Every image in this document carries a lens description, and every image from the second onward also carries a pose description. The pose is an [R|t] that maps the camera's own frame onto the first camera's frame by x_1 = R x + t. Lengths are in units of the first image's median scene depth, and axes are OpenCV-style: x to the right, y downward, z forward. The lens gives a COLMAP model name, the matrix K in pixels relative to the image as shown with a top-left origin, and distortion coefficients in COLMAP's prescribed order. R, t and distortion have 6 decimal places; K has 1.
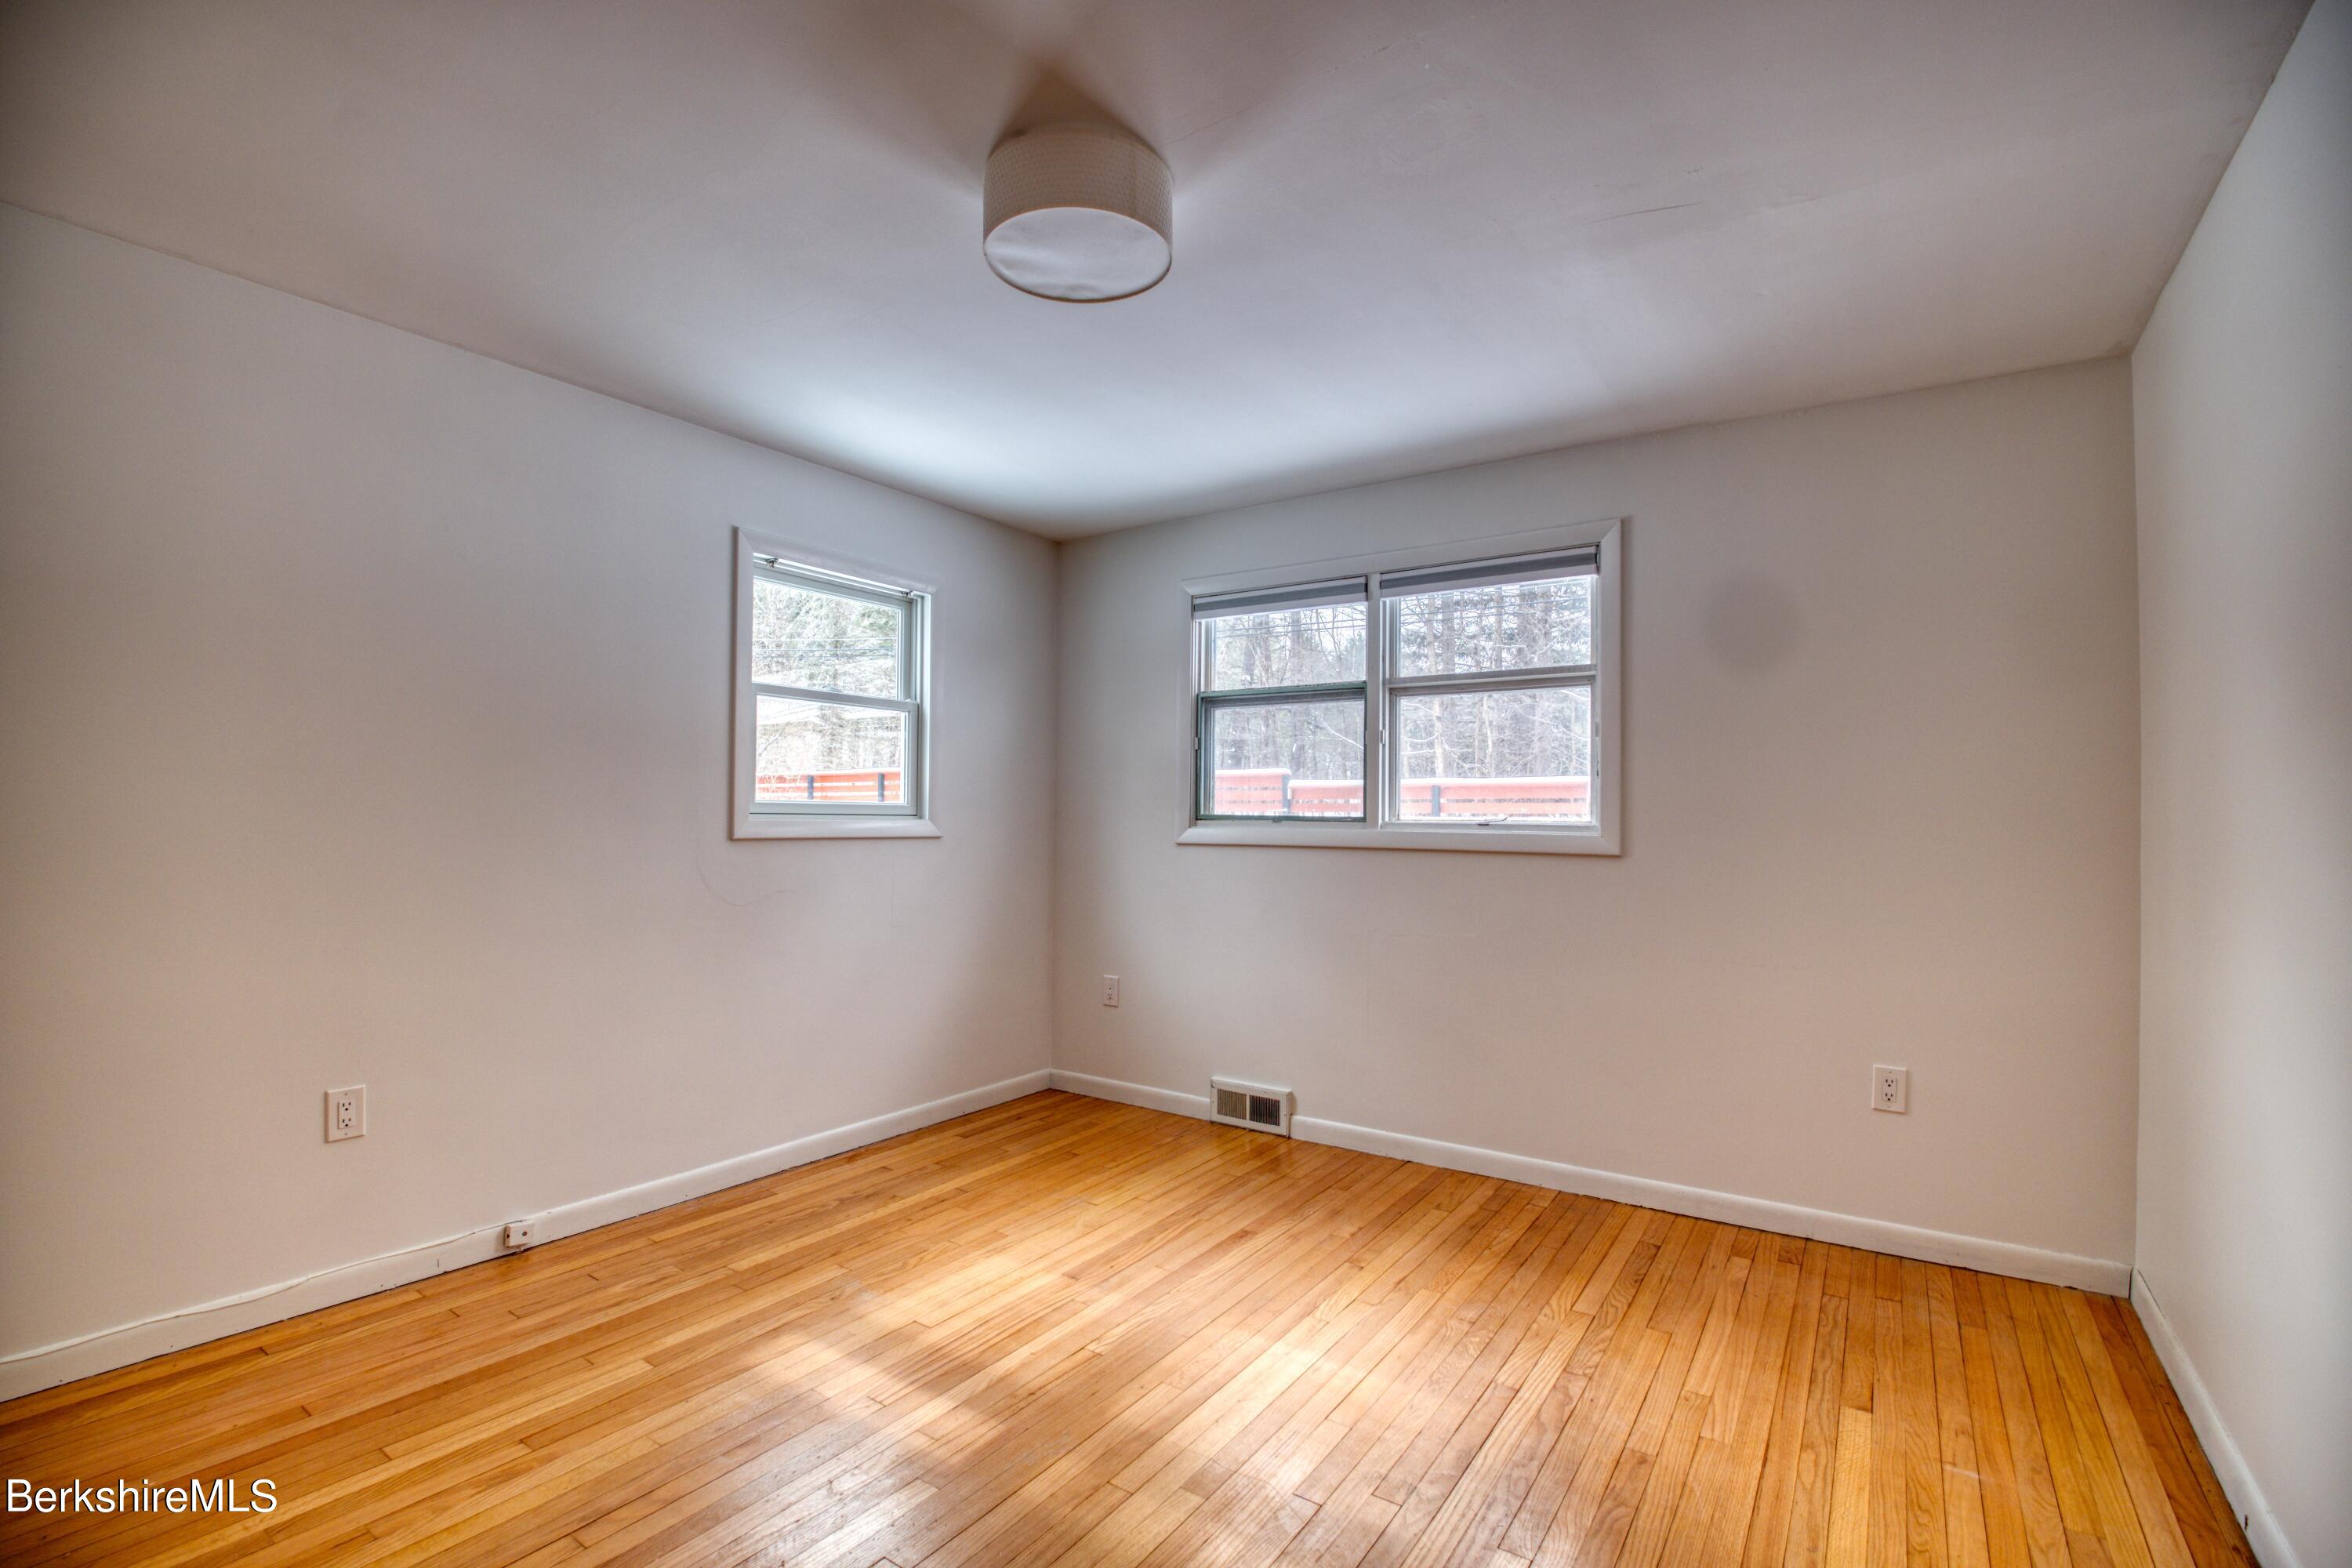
lens RADIAL K [[1040.1, 0, 1178.7], [0, 1040.1, 803.7], [0, 0, 1]] dist [-0.026581, -0.006753]
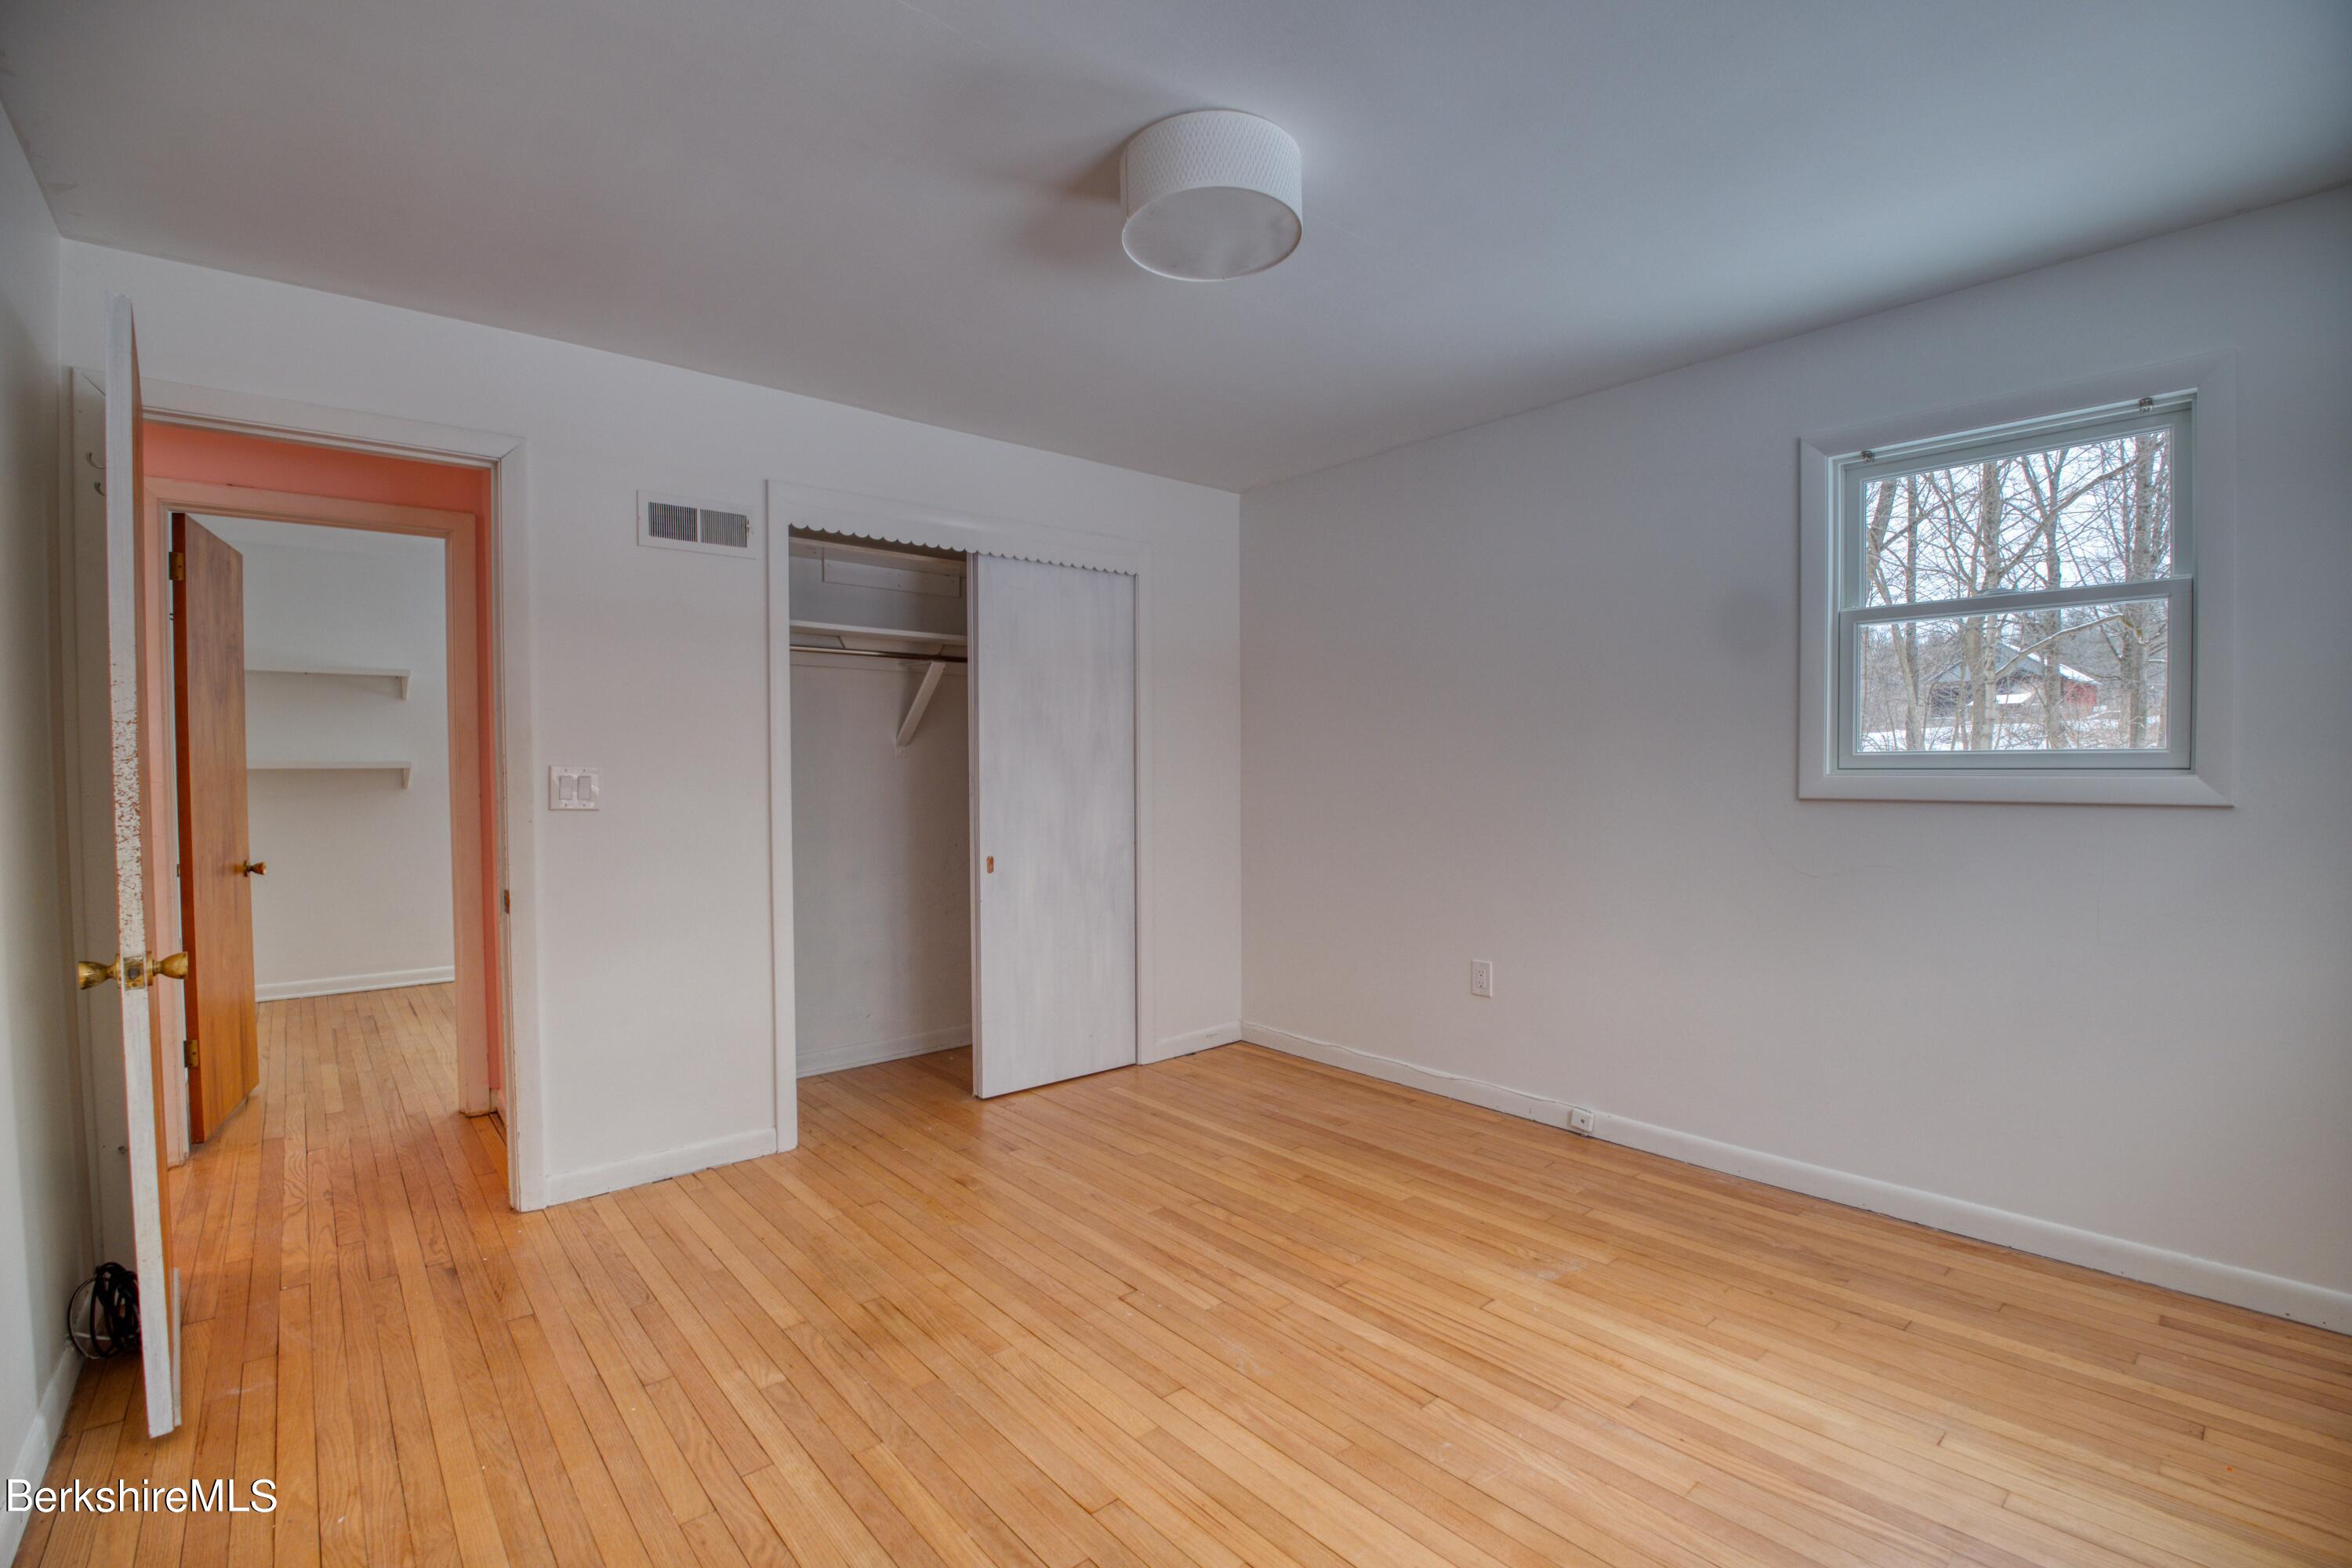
lens RADIAL K [[1040.1, 0, 1178.7], [0, 1040.1, 803.7], [0, 0, 1]] dist [-0.026581, -0.006753]
pose [[-0.256280, 0.021391, -0.966366, 0.627489], [0.015061, 0.999722, 0.018135, 0.016966], [0.966485, -0.009907, -0.256531, 0.826659]]
